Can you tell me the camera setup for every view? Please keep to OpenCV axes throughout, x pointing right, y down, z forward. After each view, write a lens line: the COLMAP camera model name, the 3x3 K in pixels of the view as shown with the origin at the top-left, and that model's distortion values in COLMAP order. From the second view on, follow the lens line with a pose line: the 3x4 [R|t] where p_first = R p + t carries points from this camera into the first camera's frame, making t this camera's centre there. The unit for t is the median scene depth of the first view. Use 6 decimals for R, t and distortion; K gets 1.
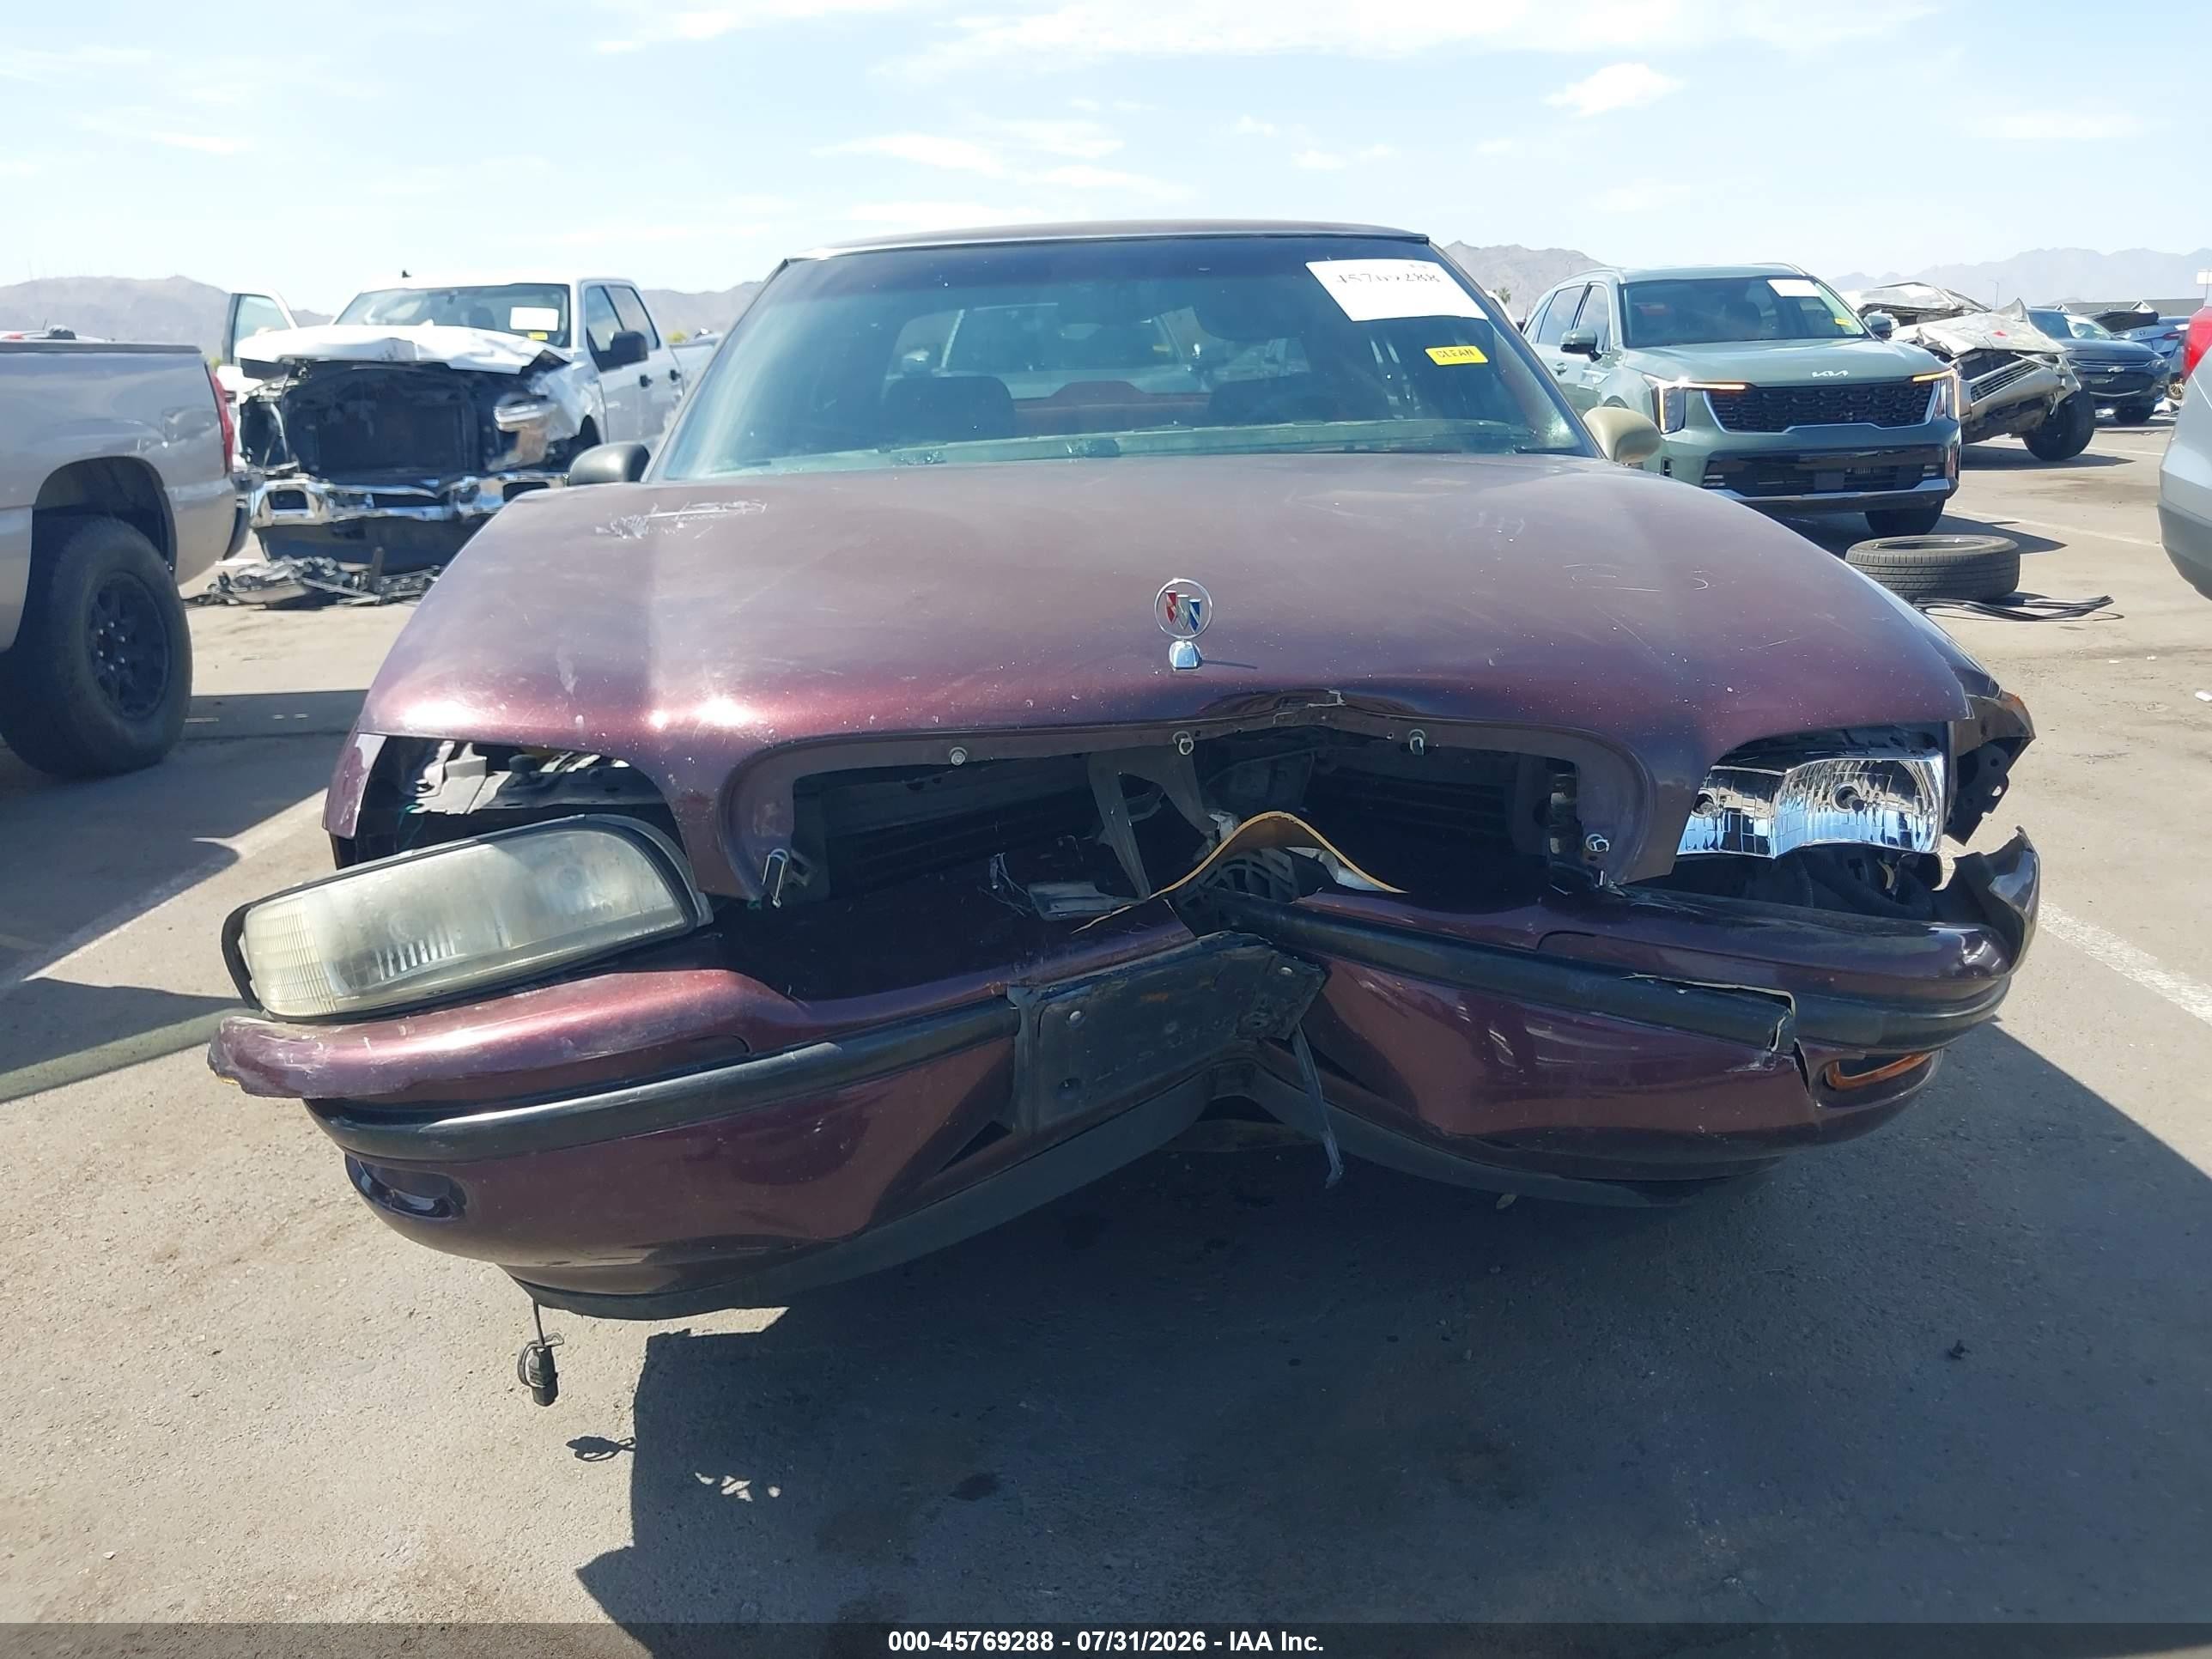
lens RADIAL K [[1744.3, 0, 1104.8], [0, 1744.3, 817.0], [0, 0, 1]] dist [0.015942, -0.047029]
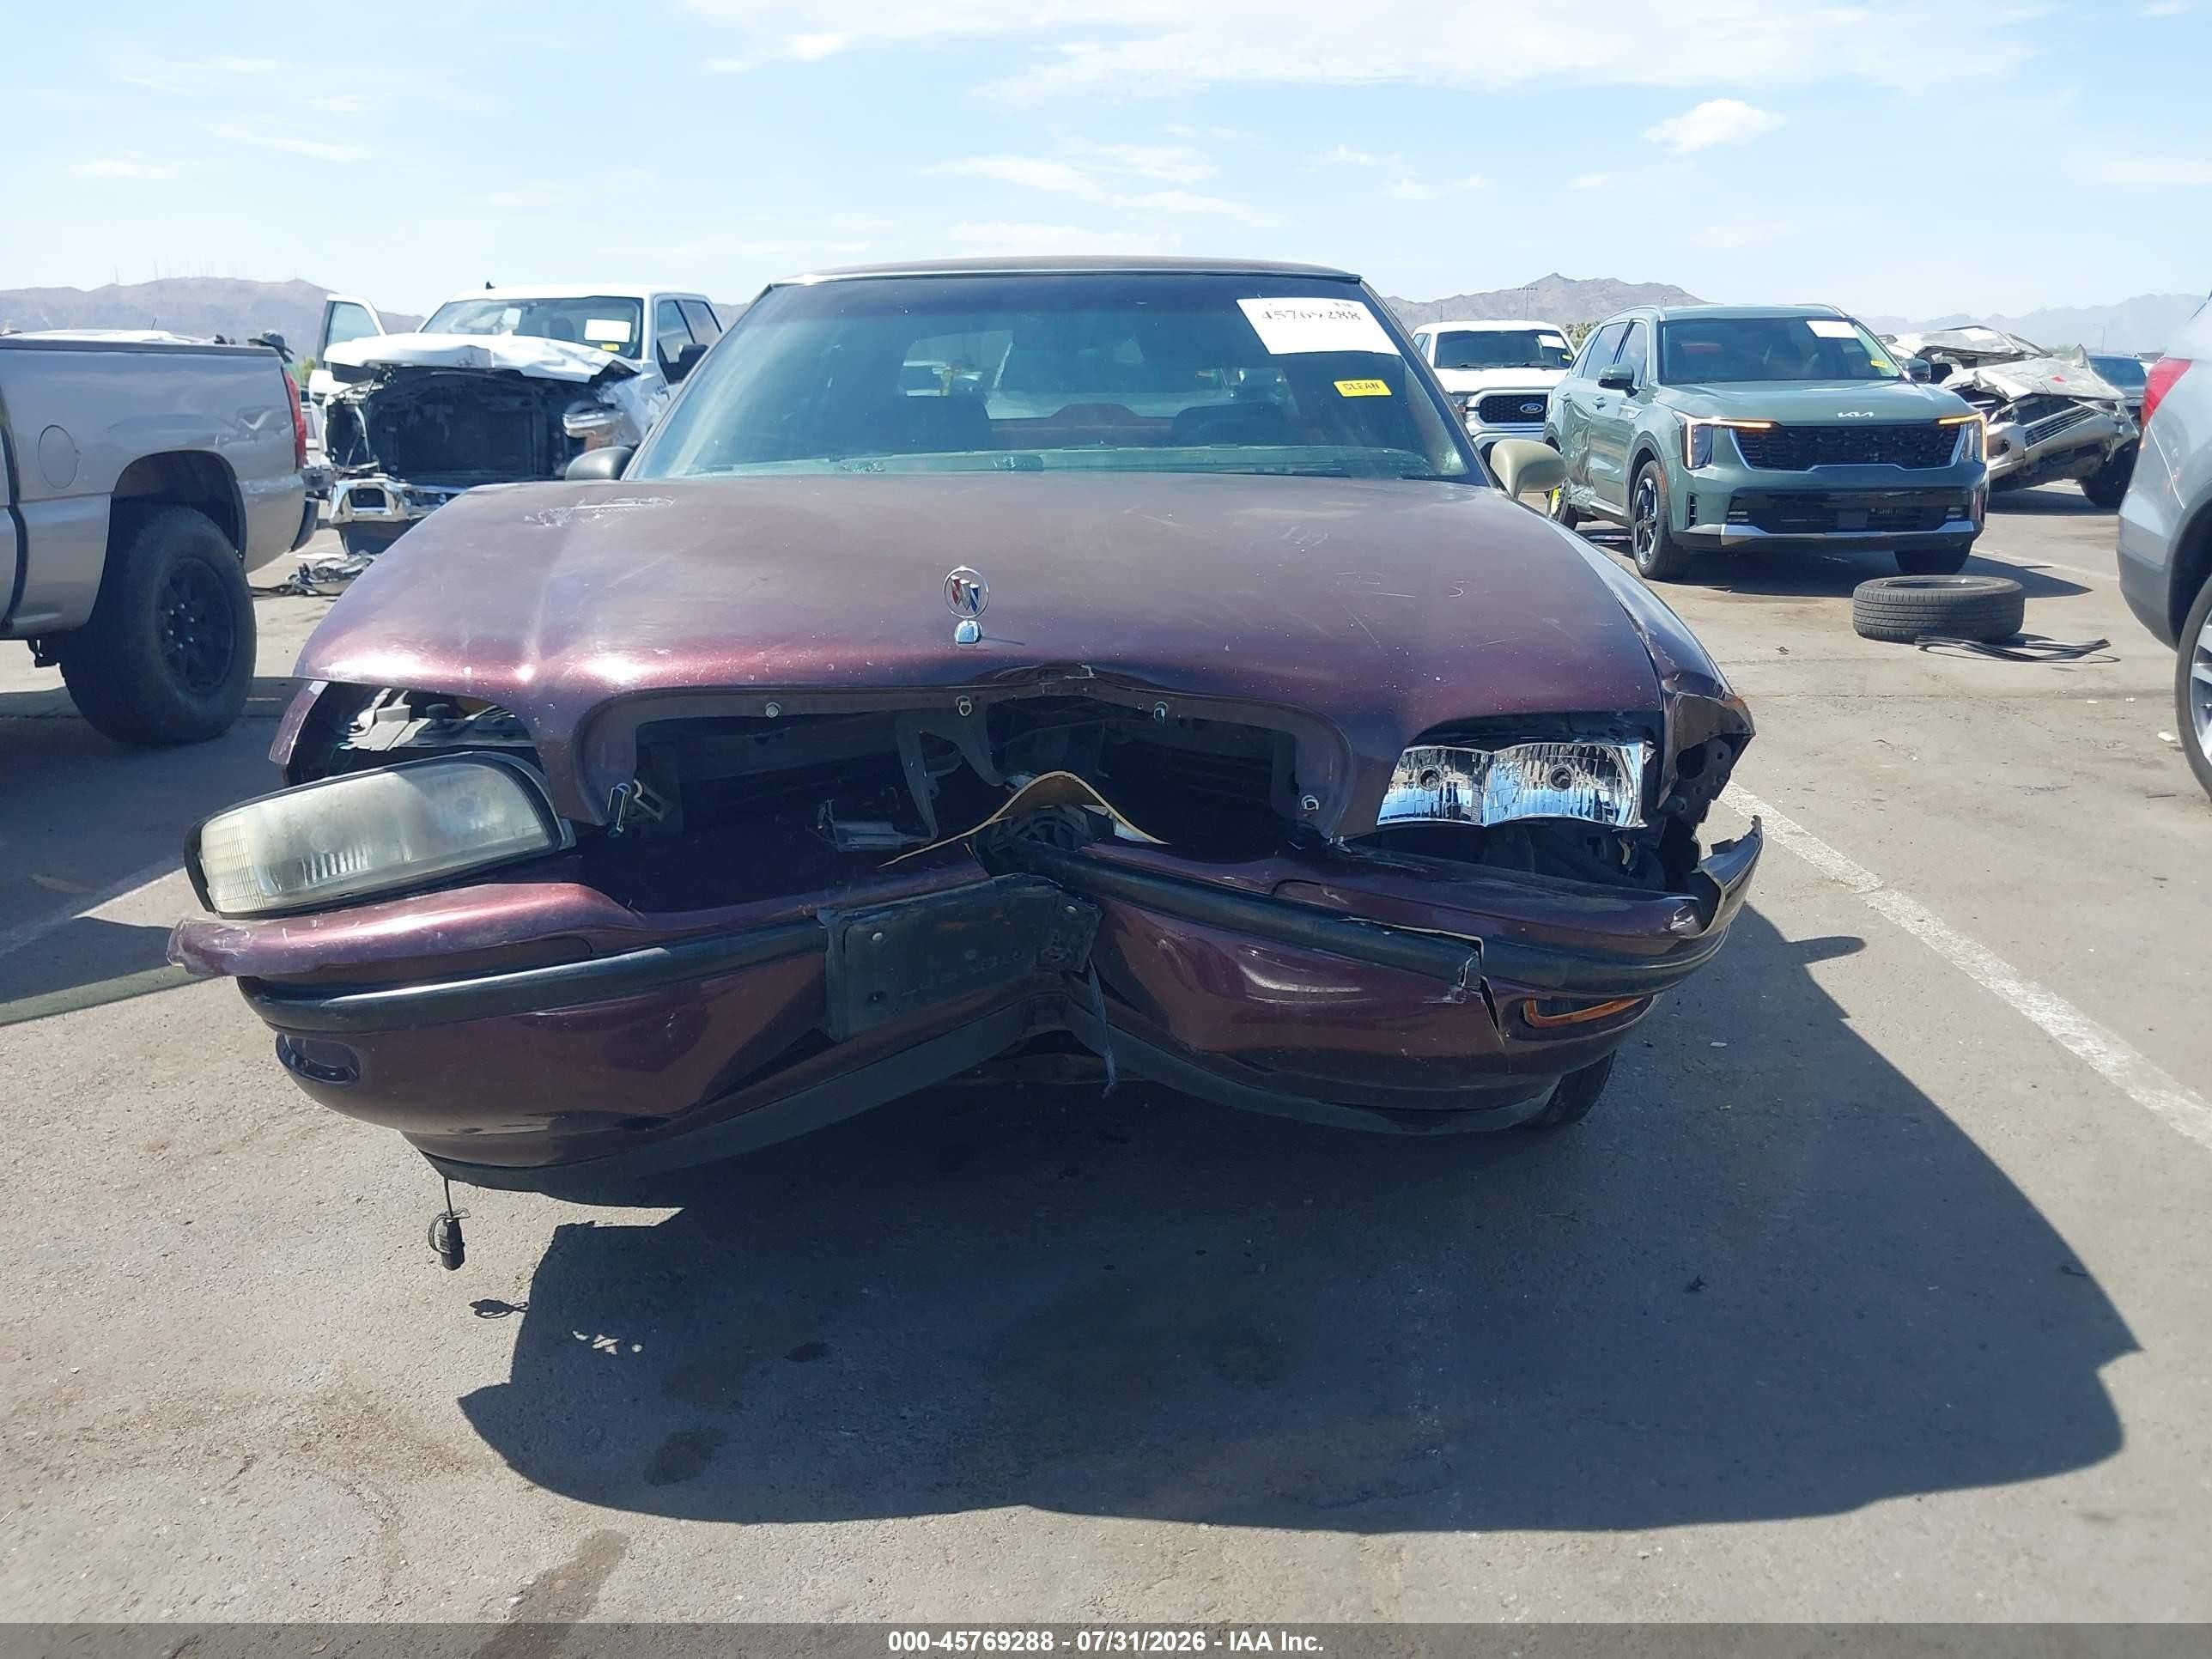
lens RADIAL K [[1744.3, 0, 1104.8], [0, 1744.3, 817.0], [0, 0, 1]] dist [0.015942, -0.047029]
pose [[0.998376, 0.035480, -0.044573, 0.110834], [-0.036015, 0.999288, -0.011254, 0.024272], [0.044142, 0.012841, 0.998943, -0.104009]]
